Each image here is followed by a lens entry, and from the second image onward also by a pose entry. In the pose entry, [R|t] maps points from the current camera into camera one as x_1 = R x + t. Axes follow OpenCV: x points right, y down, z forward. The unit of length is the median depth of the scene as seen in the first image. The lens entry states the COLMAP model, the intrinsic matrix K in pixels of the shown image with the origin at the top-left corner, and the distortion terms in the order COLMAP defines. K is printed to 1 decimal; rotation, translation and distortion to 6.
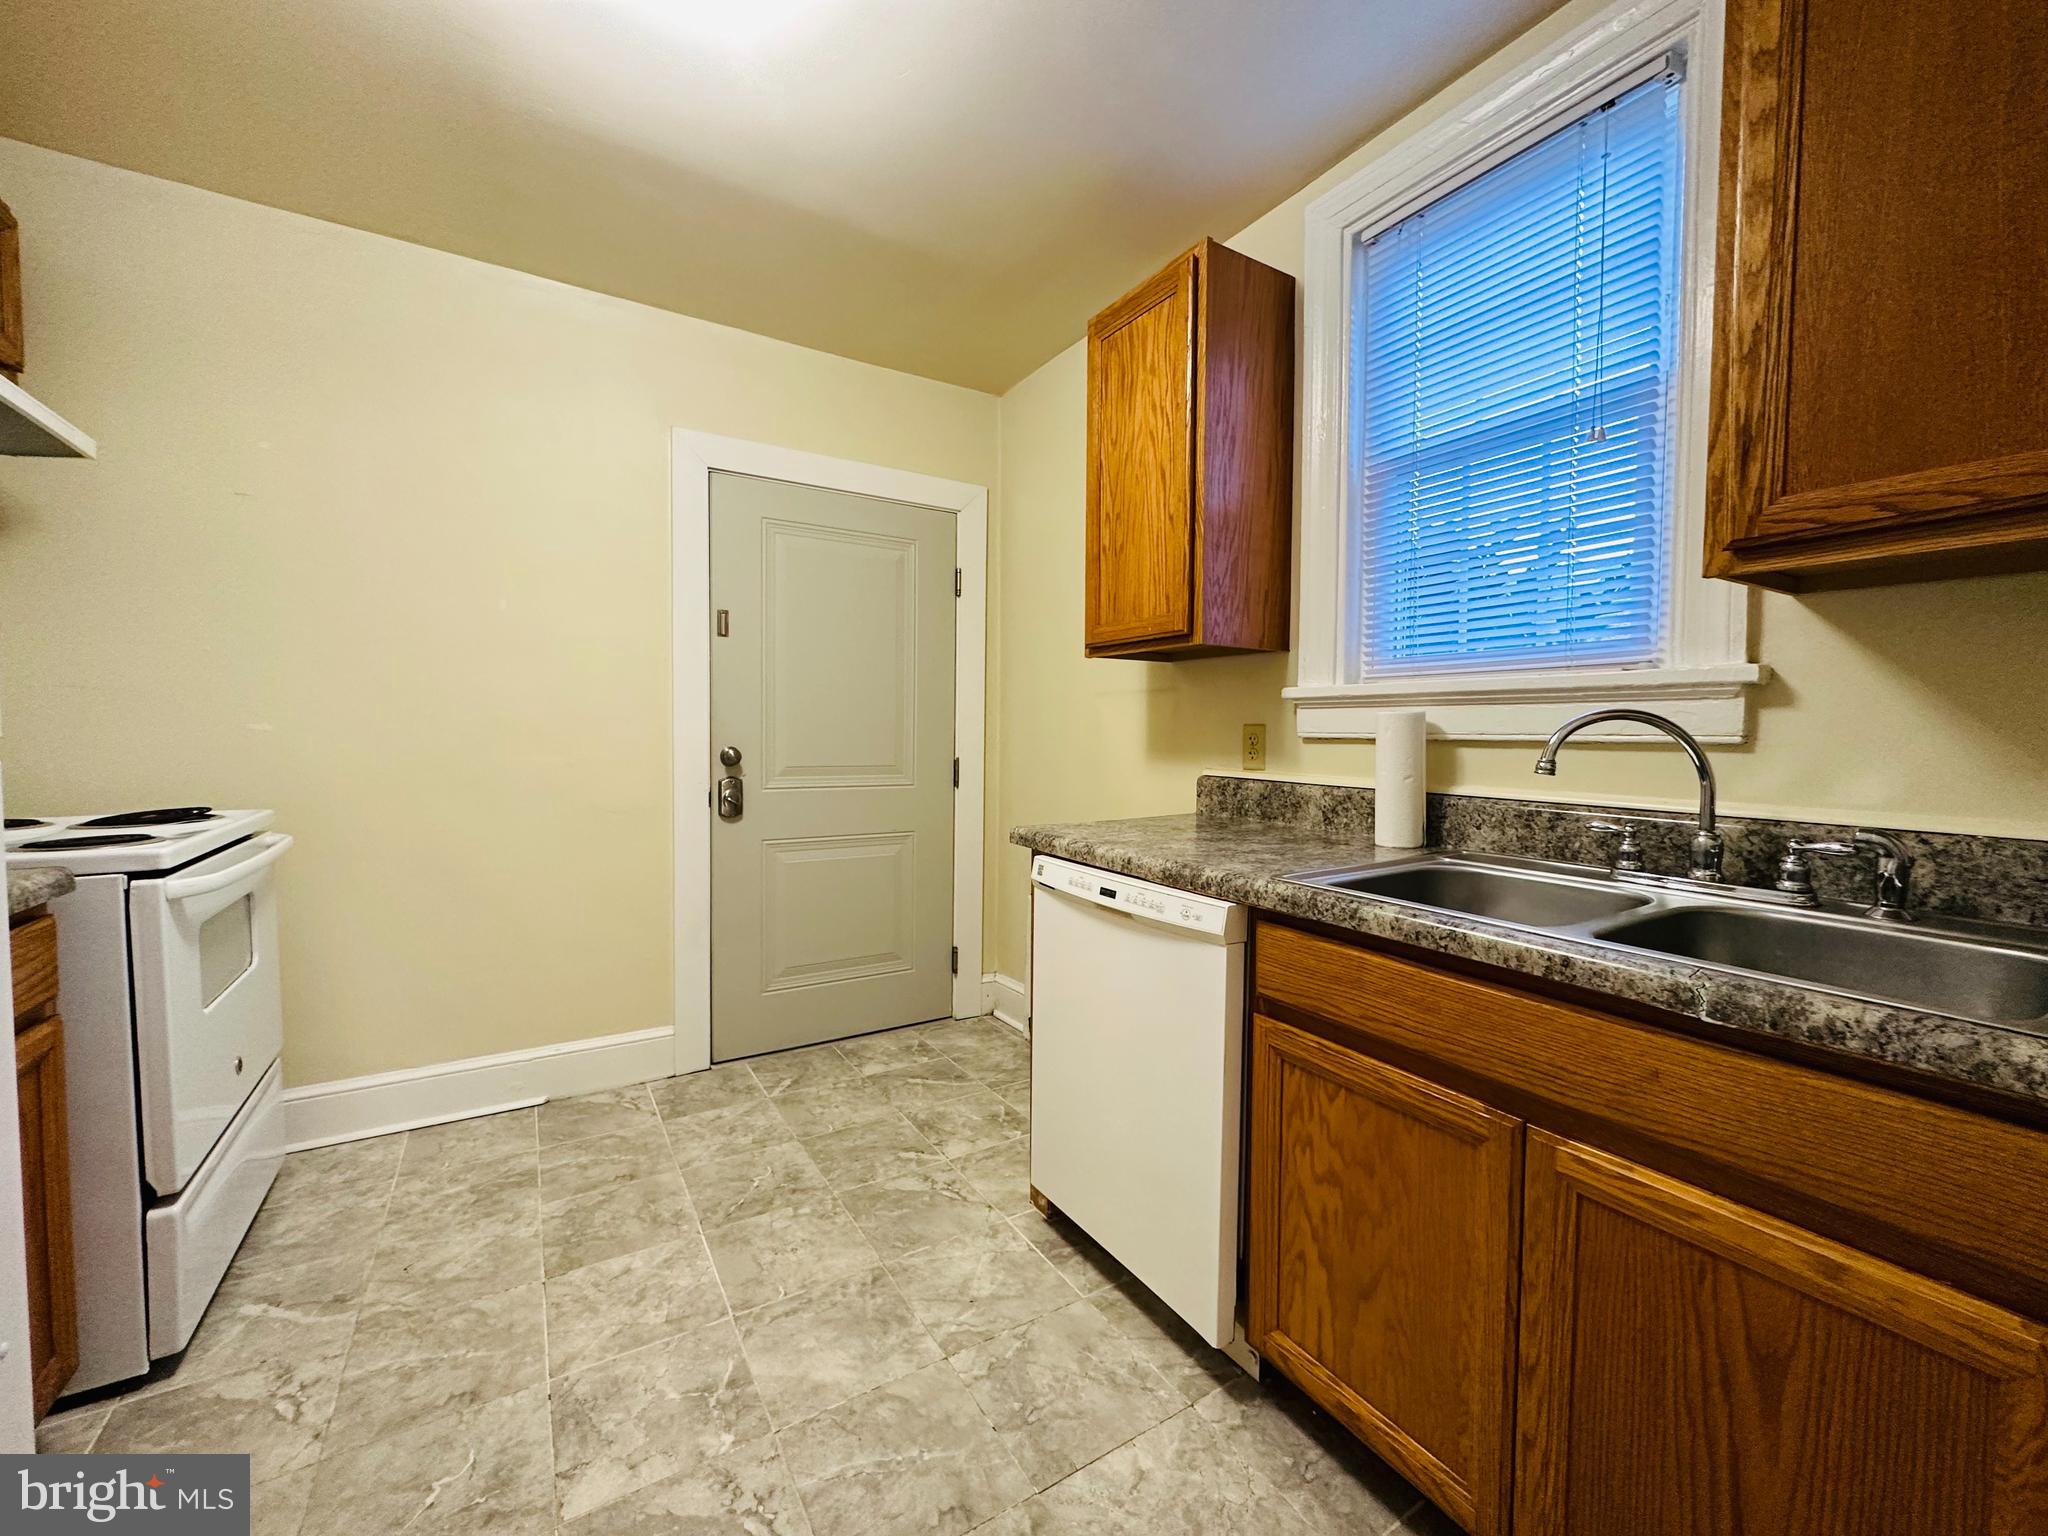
lens RADIAL K [[825.5, 0, 1024.0], [0, 825.5, 768.0], [0, 0, 1]] dist [-0.001311, -0.000077]
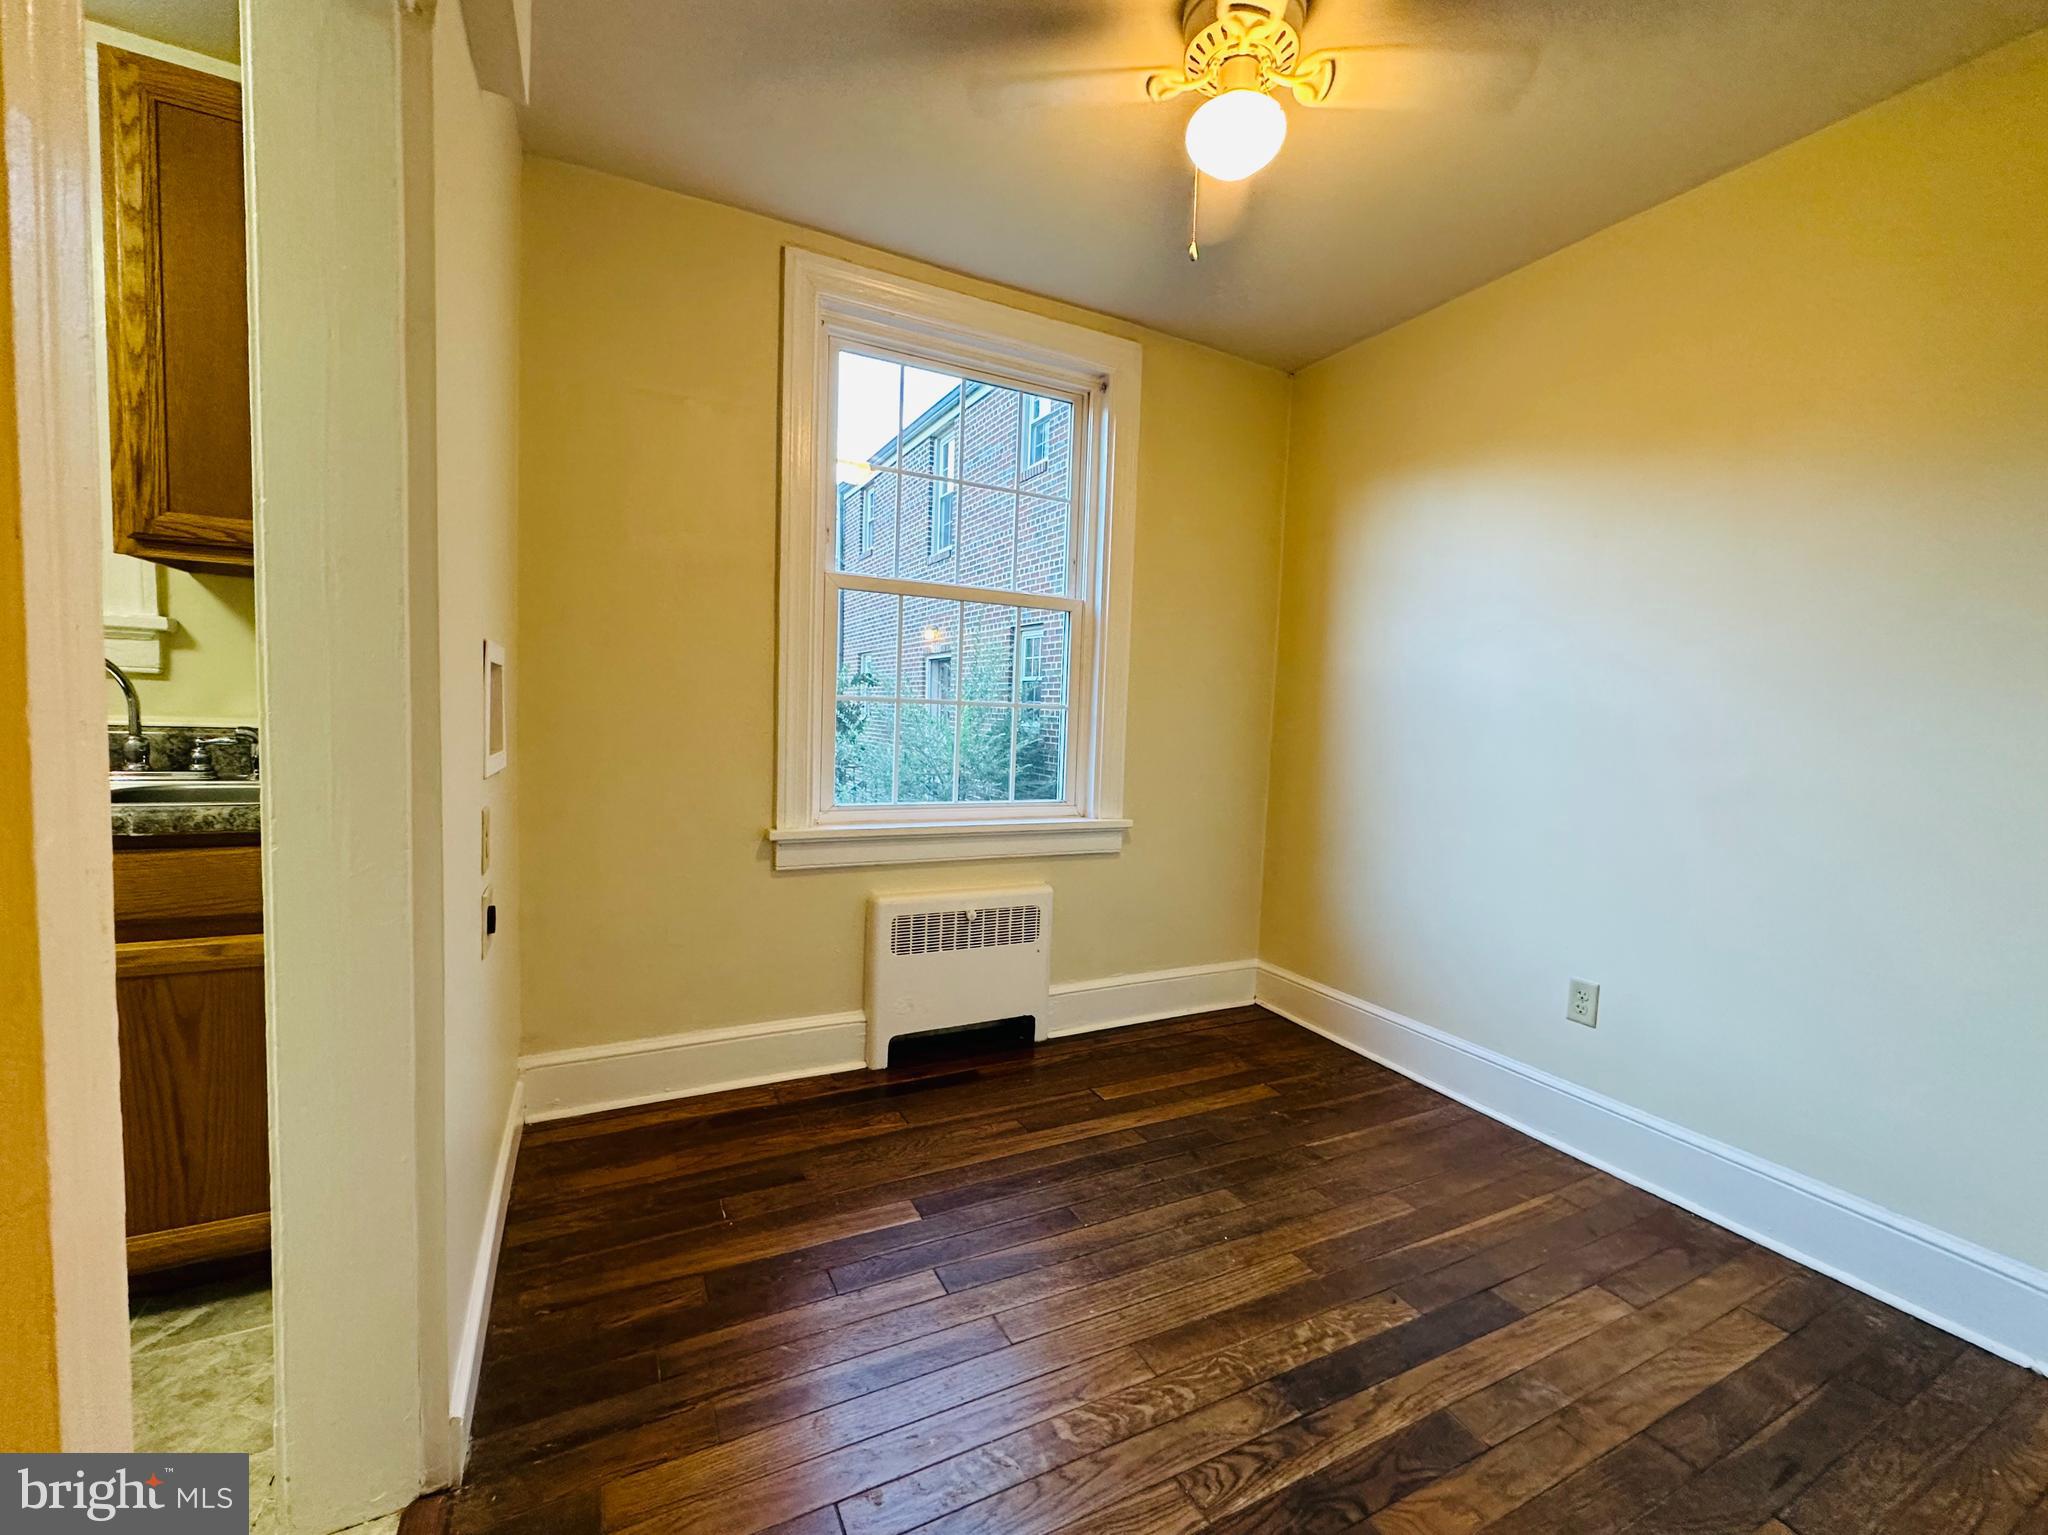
lens RADIAL K [[846.7, 0, 1028.1], [0, 846.7, 768.4], [0, 0, 1]] dist [-0.001335, -0.000233]
pose [[0.086893, -0.069841, 0.993767, -0.525640], [0.009865, 0.997551, 0.069244, 0.055356], [-0.996169, 0.003787, 0.087369, -0.711820]]
